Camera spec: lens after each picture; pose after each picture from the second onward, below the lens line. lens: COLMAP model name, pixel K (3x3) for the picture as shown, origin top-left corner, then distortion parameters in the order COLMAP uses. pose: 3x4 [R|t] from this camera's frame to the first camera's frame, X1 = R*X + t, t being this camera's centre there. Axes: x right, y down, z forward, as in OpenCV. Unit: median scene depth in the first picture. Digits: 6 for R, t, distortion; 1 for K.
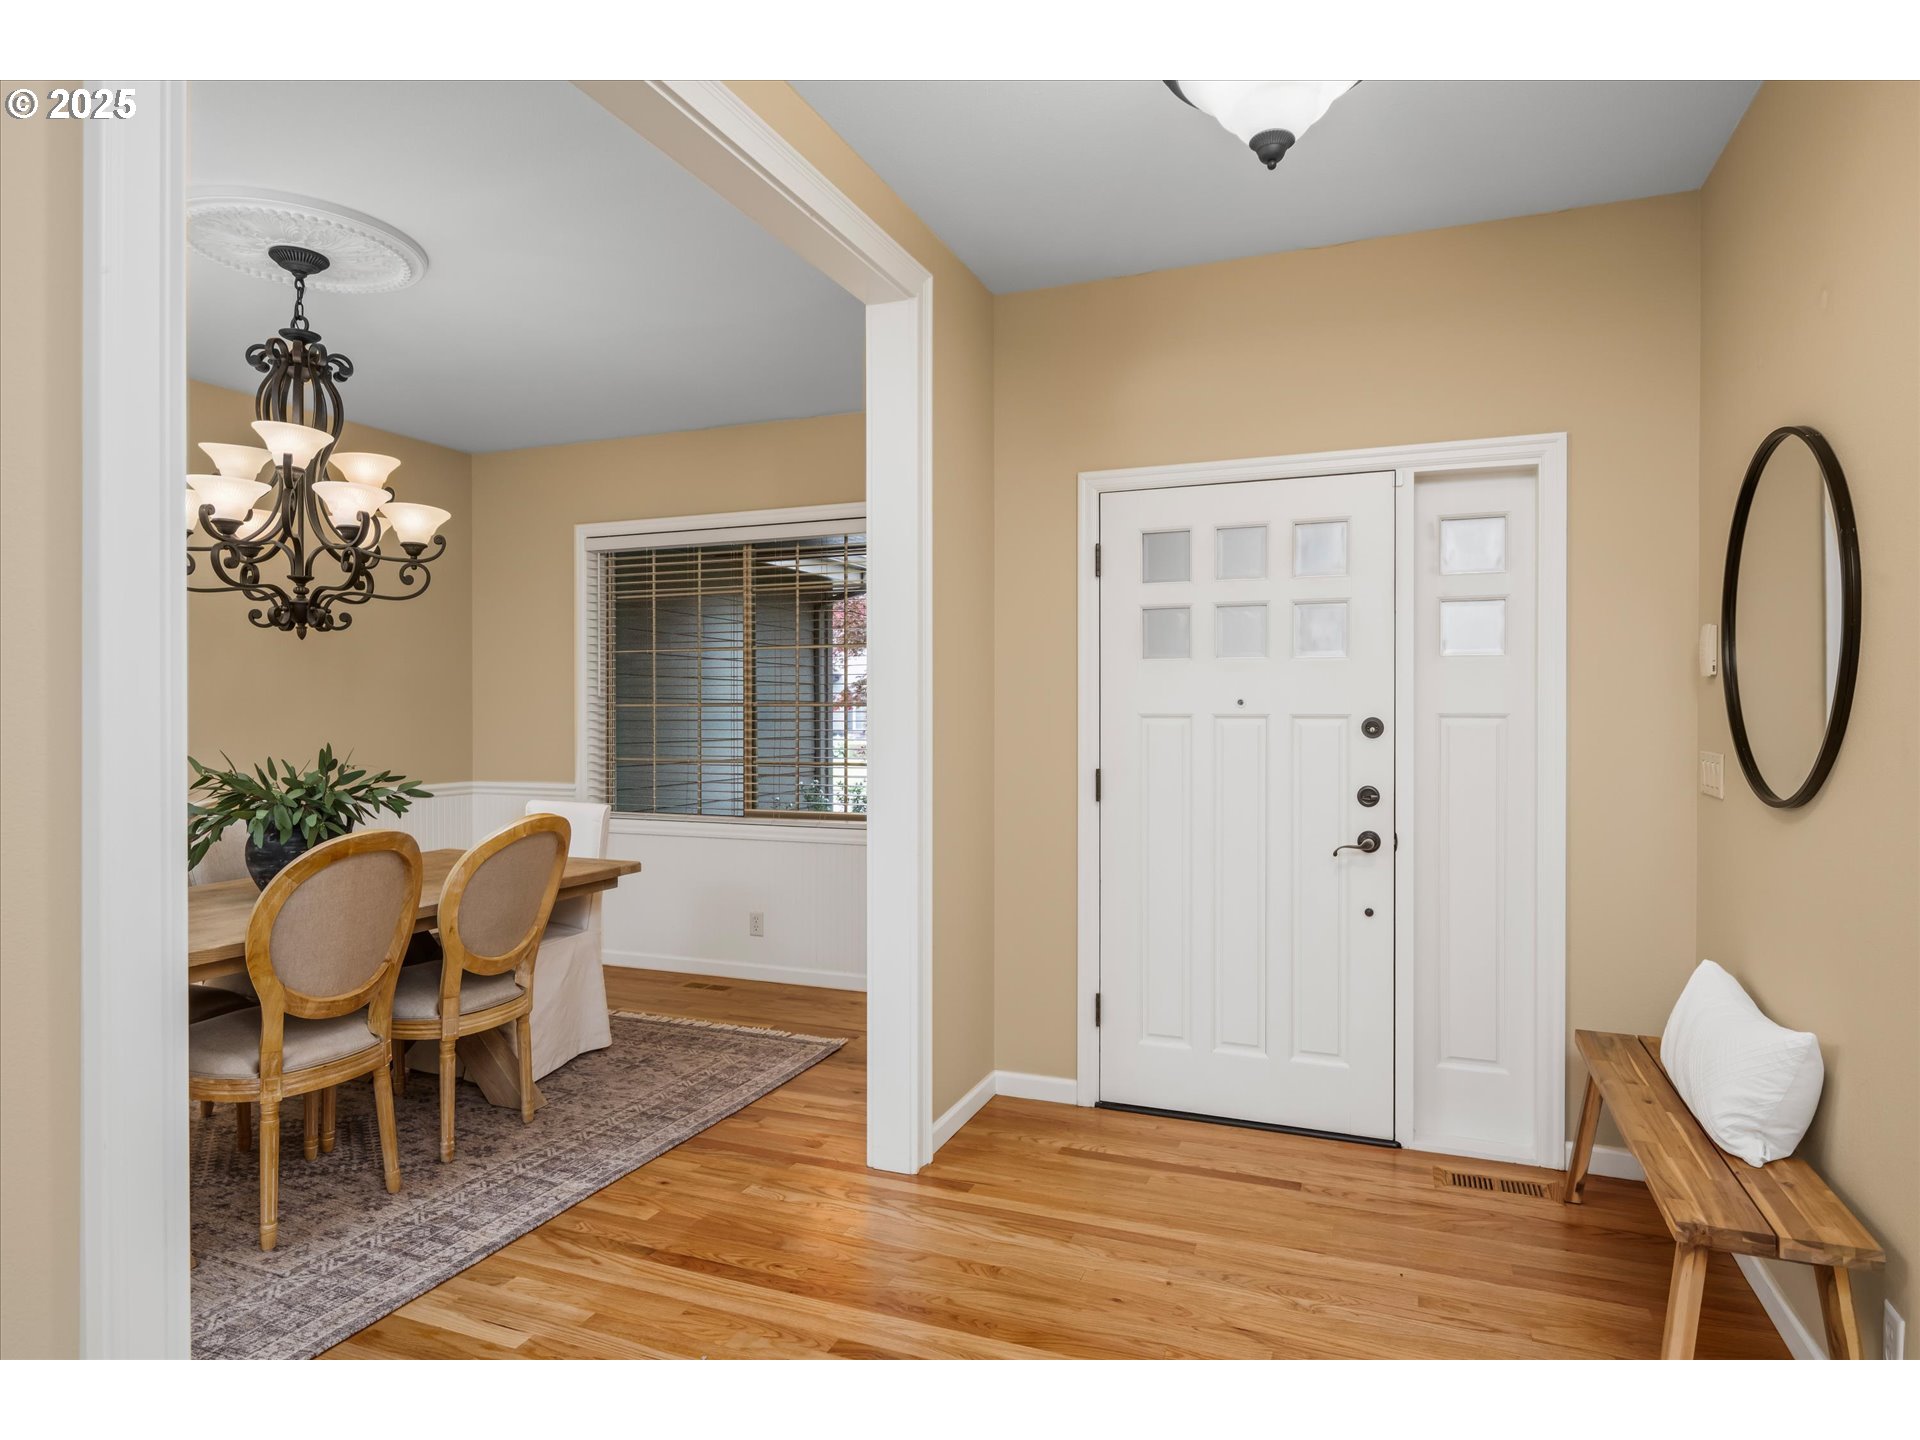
lens RADIAL K [[1082.4, 0, 963.7], [0, 1082.4, 706.6], [0, 0, 1]] dist [-0.001728, -0.000536]
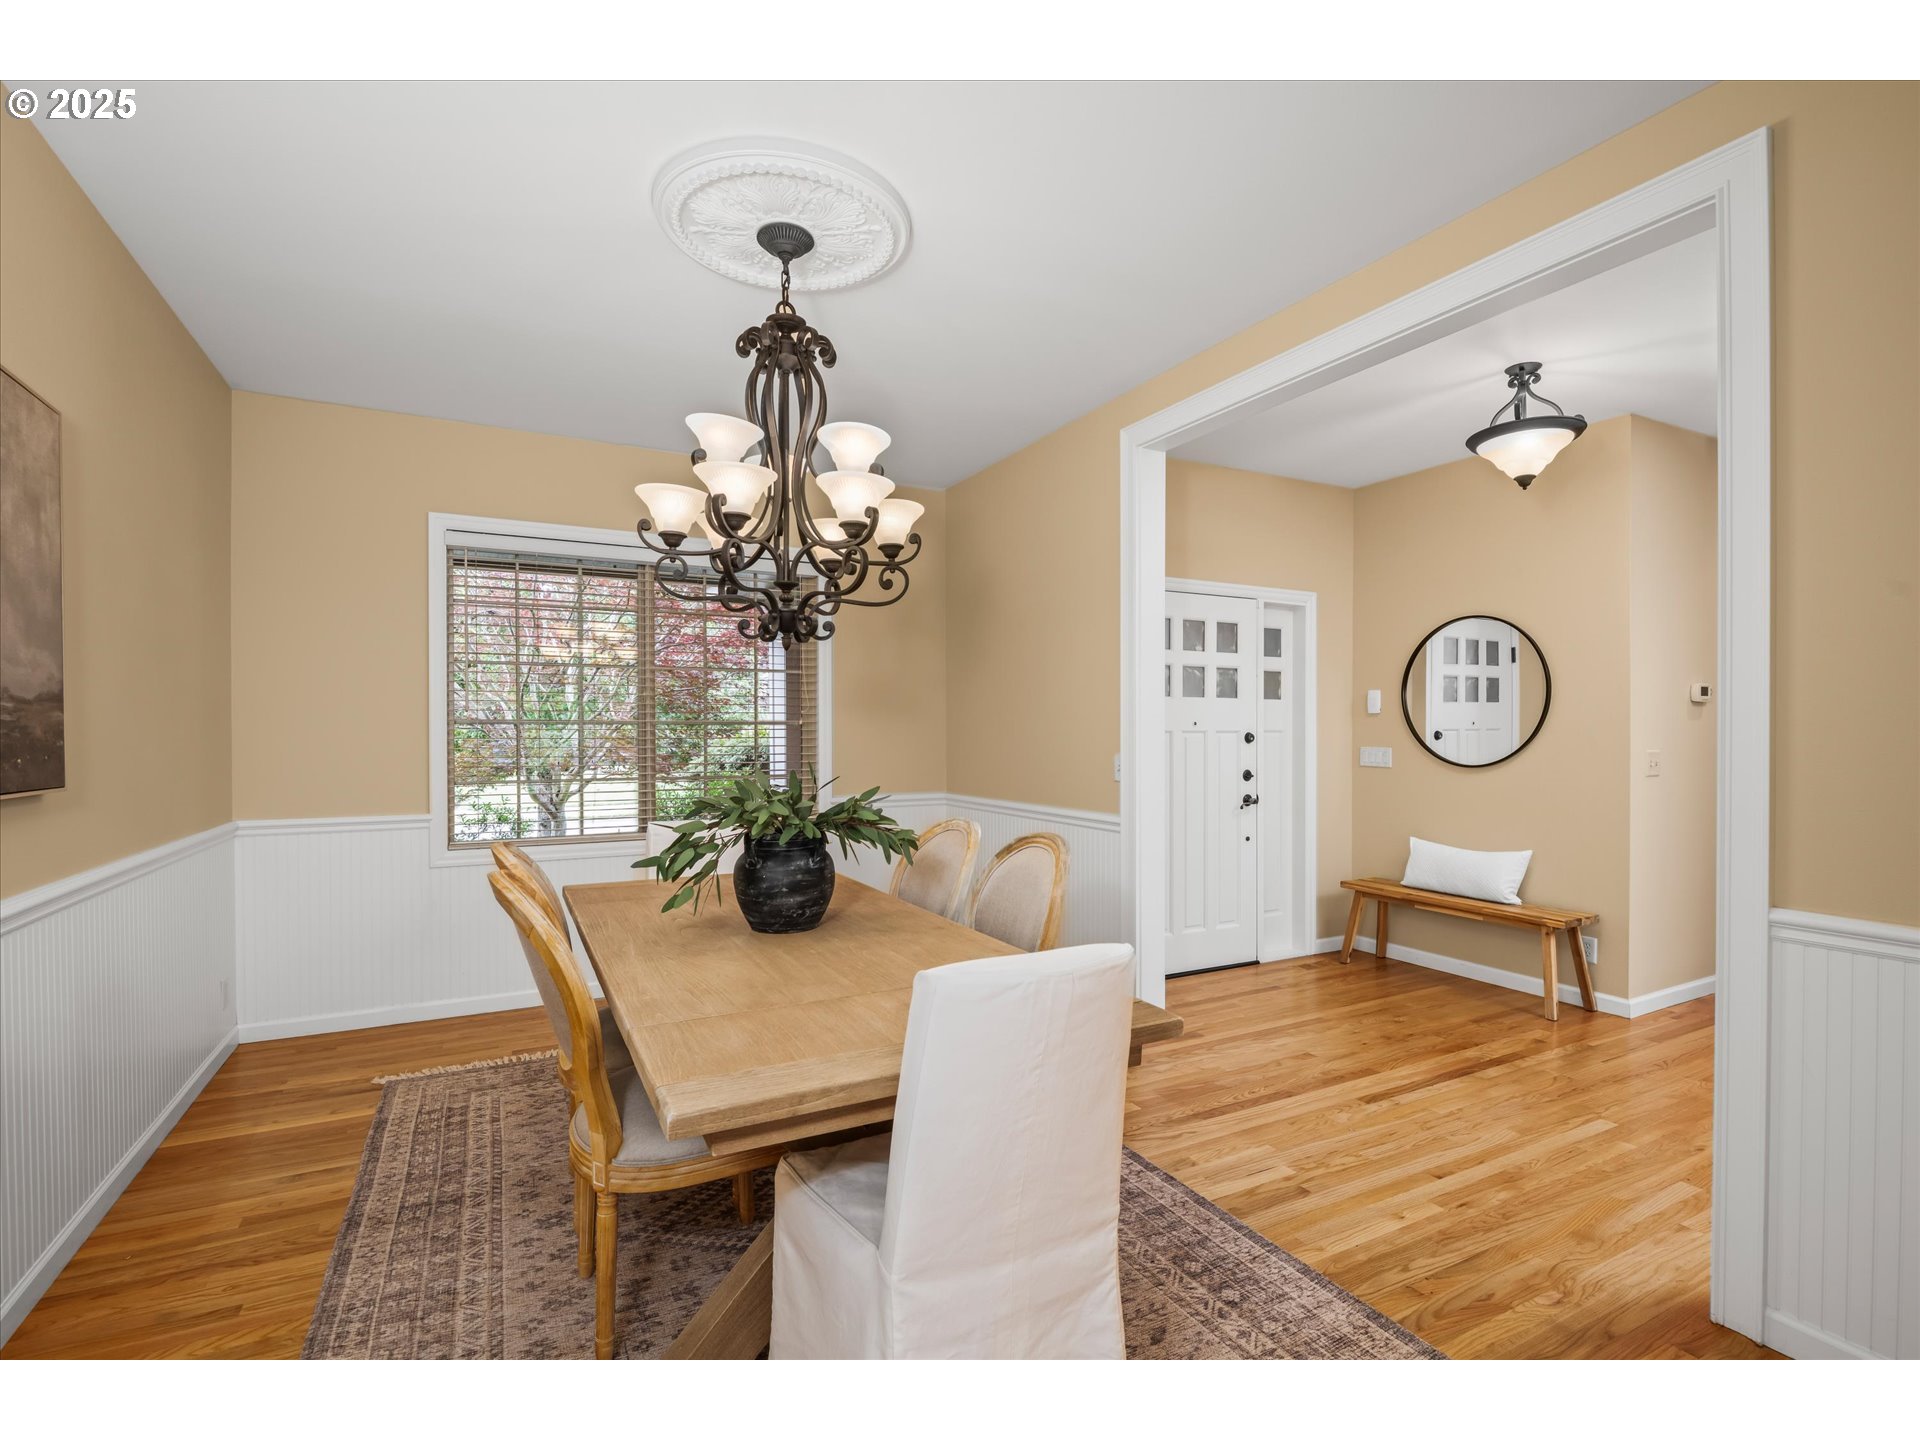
lens RADIAL K [[891.1, 0, 957.0], [0, 891.1, 726.3], [0, 0, 1]] dist [-0.000156, 0.000290]
pose [[0.653973, 0.003447, 0.756510, -1.096917], [-0.003588, 0.999993, -0.001455, 0.003901], [-0.756509, -0.001763, 0.653981, 0.389336]]
